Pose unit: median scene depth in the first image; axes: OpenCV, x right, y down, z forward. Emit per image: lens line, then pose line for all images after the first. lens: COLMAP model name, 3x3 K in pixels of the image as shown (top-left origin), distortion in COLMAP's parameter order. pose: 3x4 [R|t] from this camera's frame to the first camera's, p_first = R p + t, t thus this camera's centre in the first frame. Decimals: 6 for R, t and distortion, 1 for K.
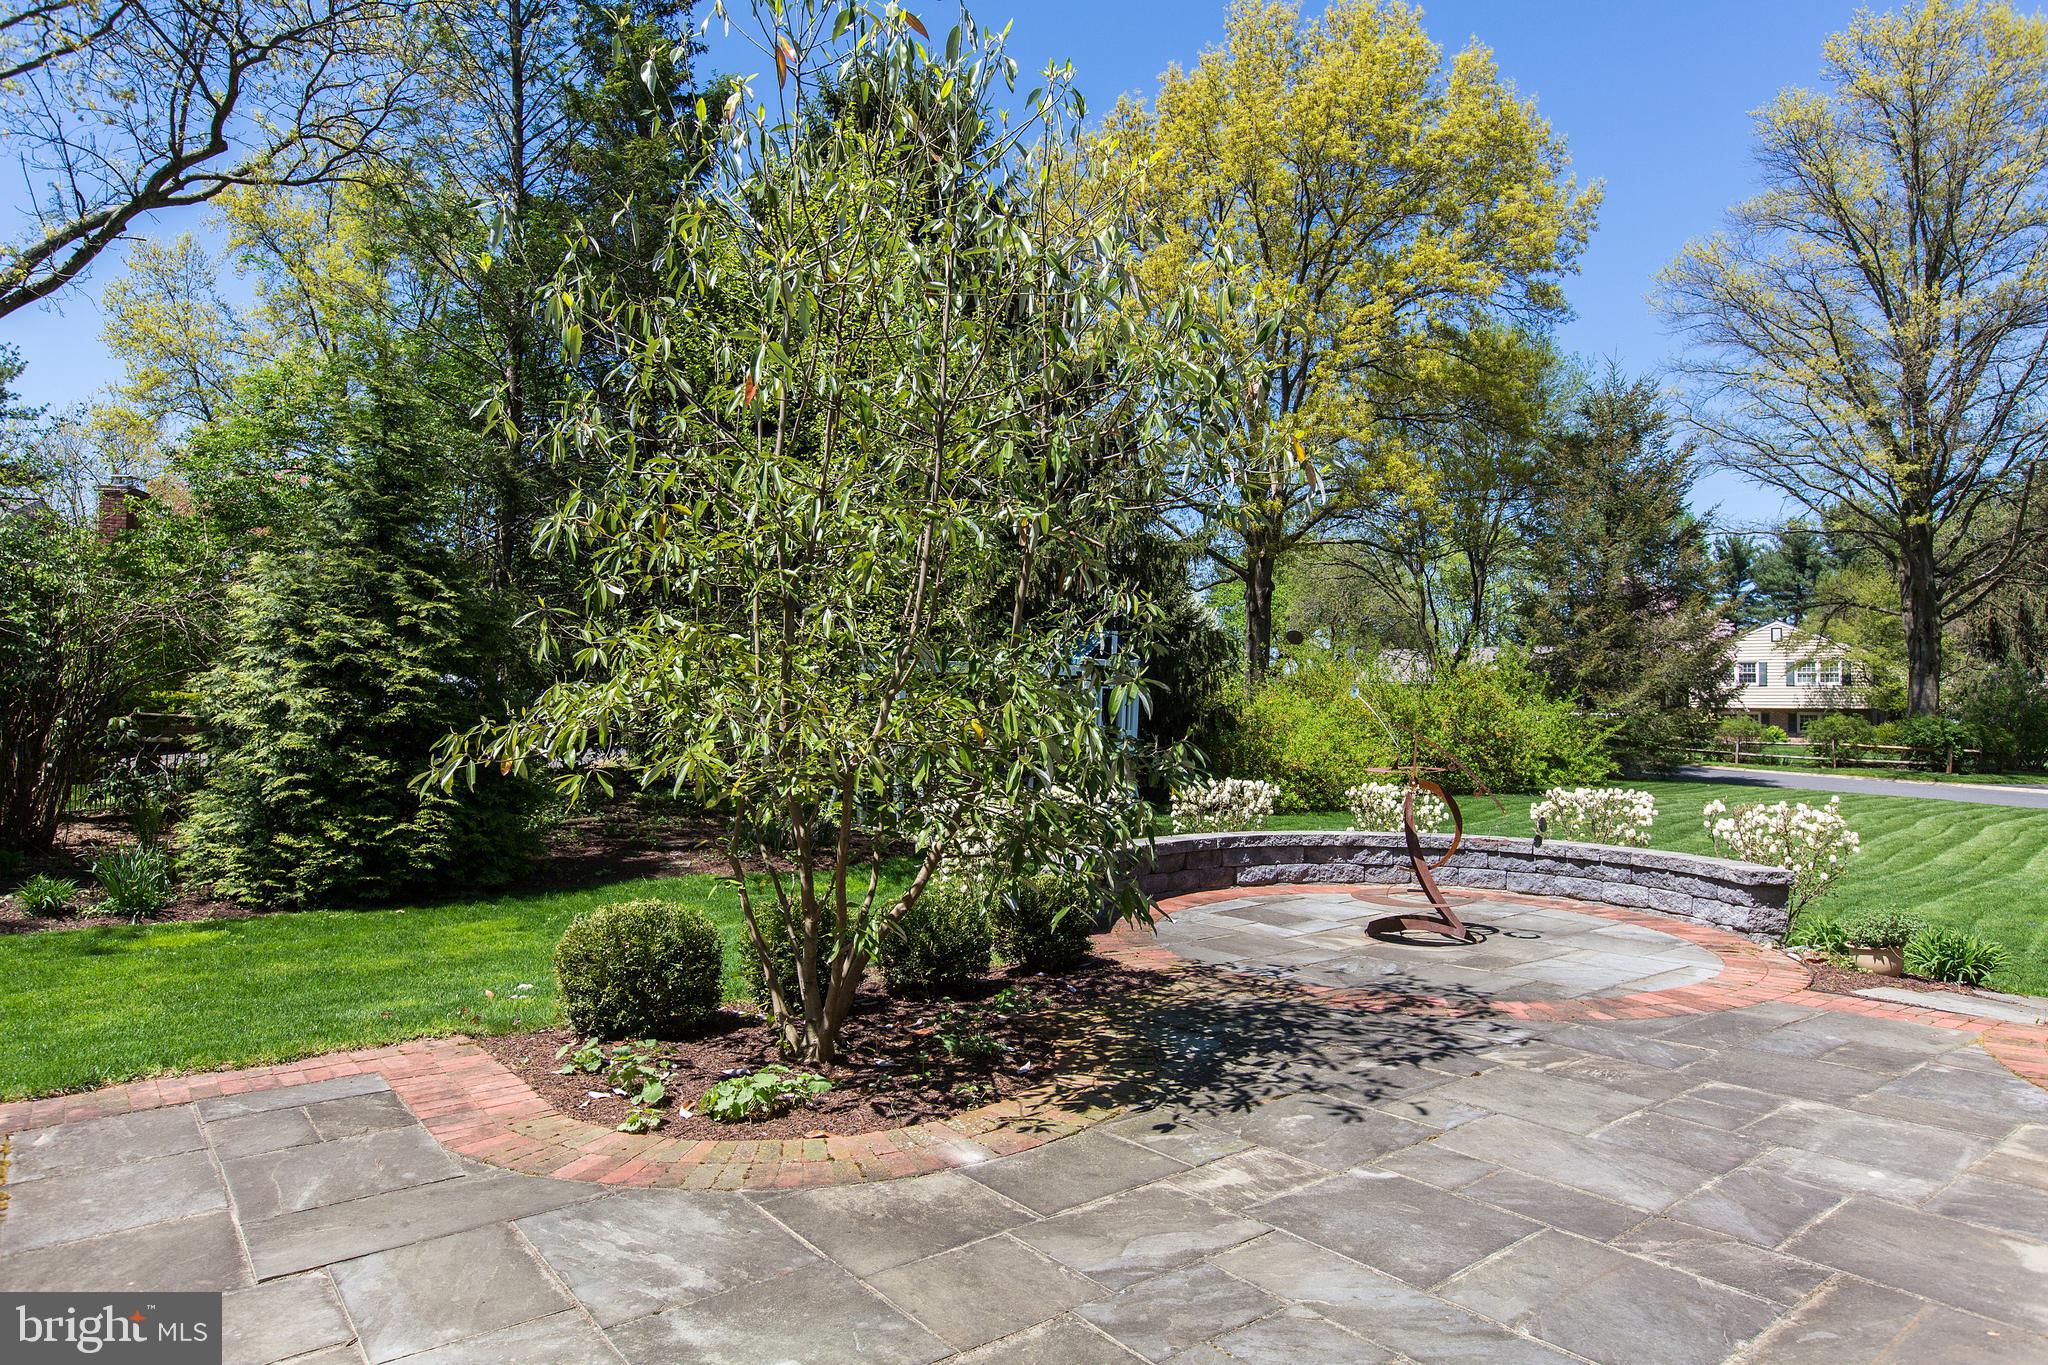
lens RADIAL K [[1225.3, 0, 1024.0], [0, 1225.3, 682.5], [0, 0, 1]] dist [0.006562, -0.012229]
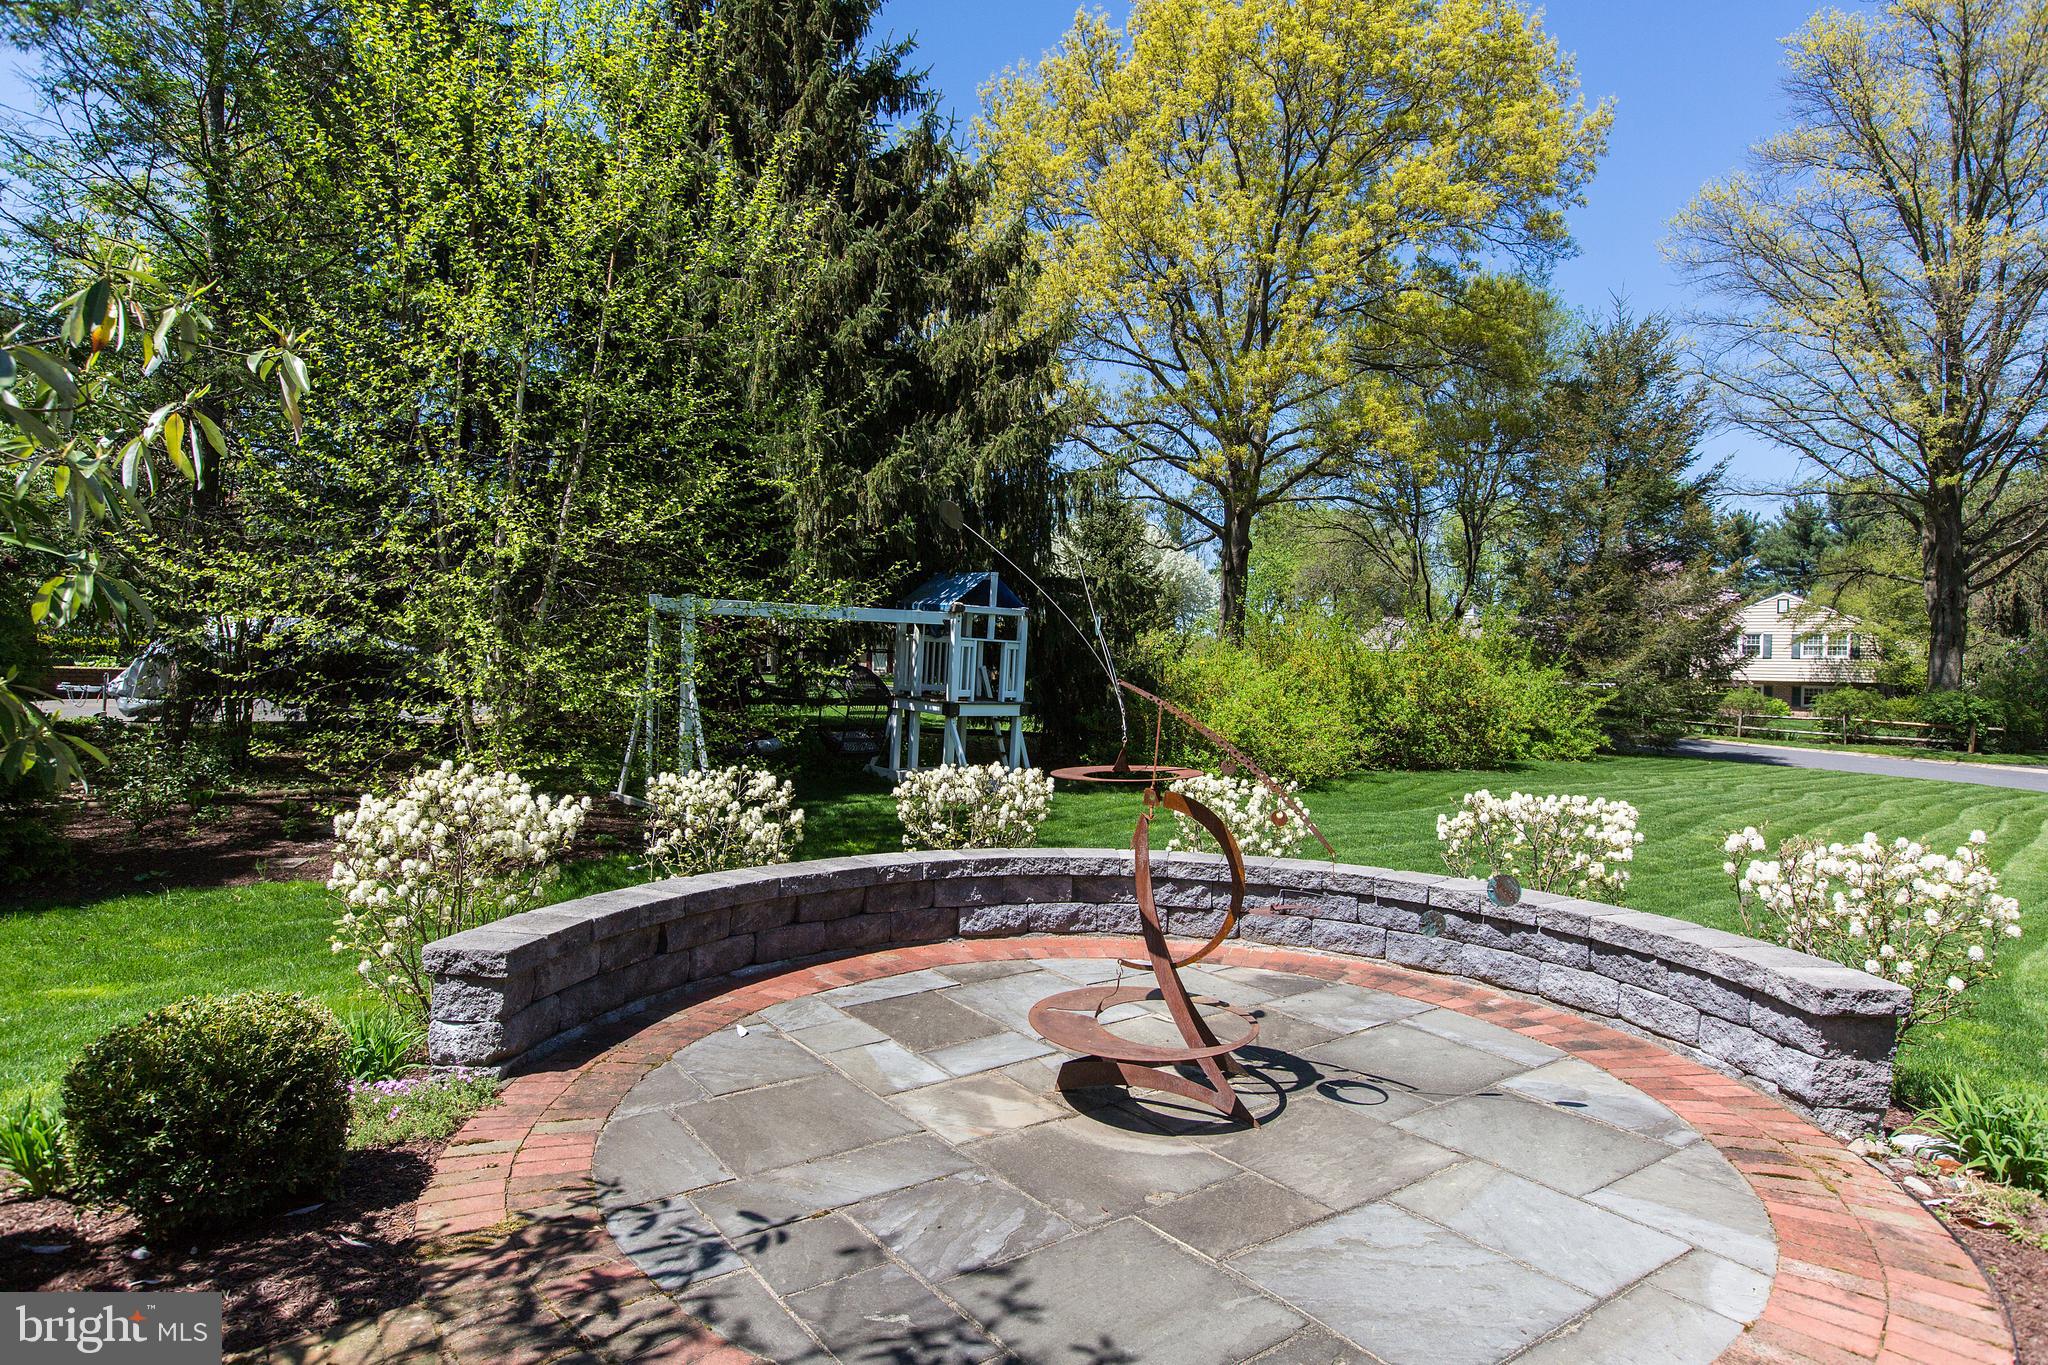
lens RADIAL K [[1122.4, 0, 1024.0], [0, 1122.4, 682.5], [0, 0, 1]] dist [-0.000743, 0.000026]
pose [[0.999166, 0.016288, -0.037430, 0.068567], [-0.015112, 0.999390, 0.031484, 0.004914], [0.037920, -0.030892, 0.998803, 0.129804]]
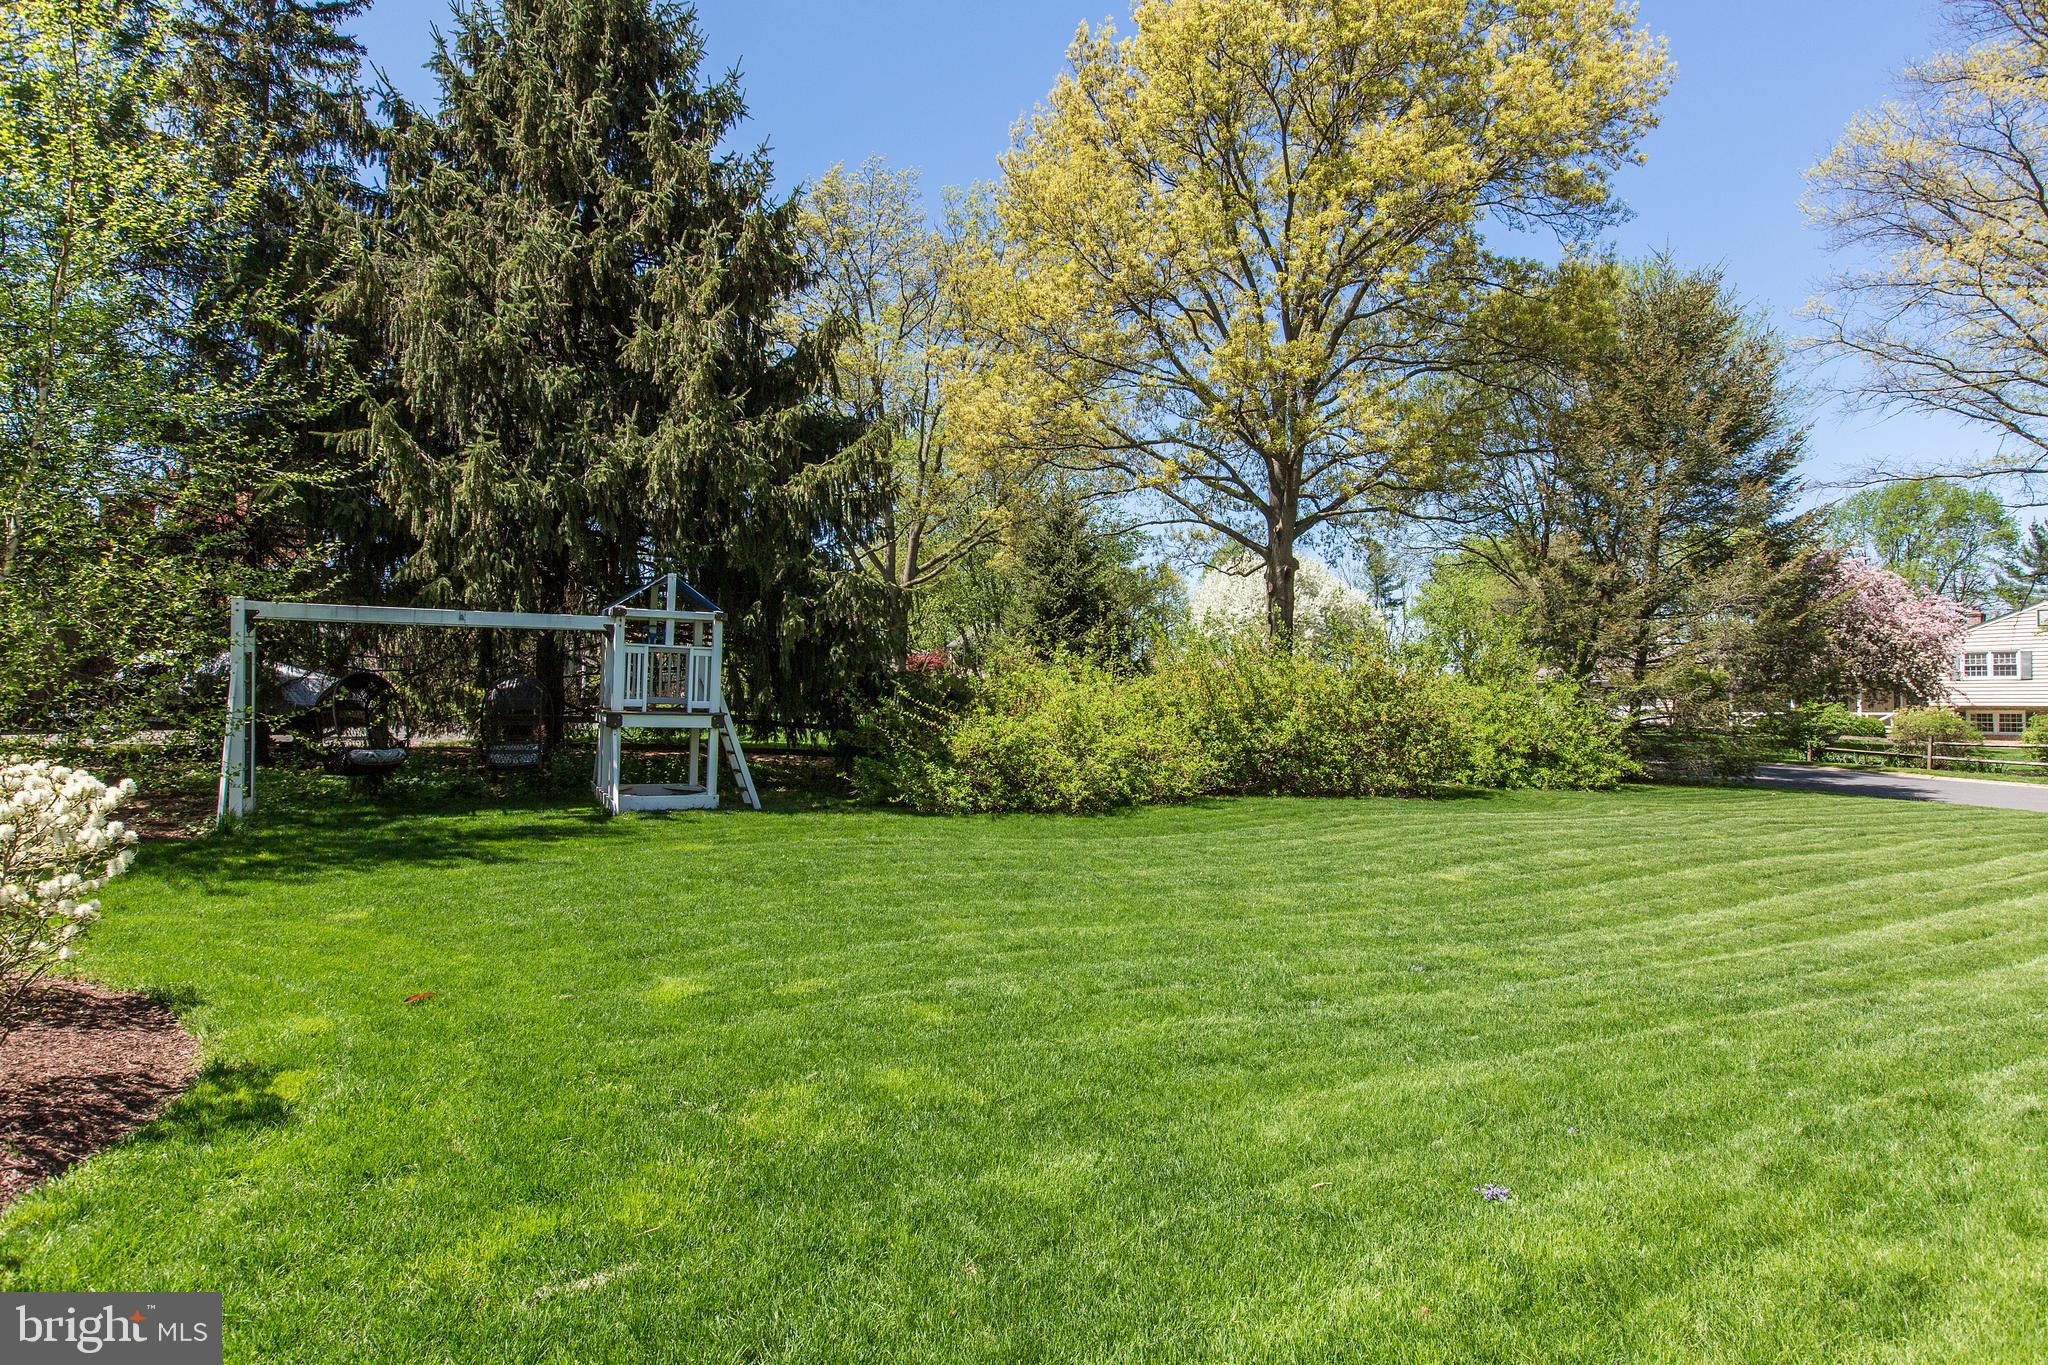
lens RADIAL K [[1036.2, 0, 1058.5], [0, 1036.2, 676.7], [0, 0, 1]] dist [0.019457, 0.000218]
pose [[0.965995, -0.004033, -0.258530, 0.258082], [0.000485, 0.999905, -0.013788, 0.017898], [0.258561, 0.013194, 0.965905, 0.232107]]
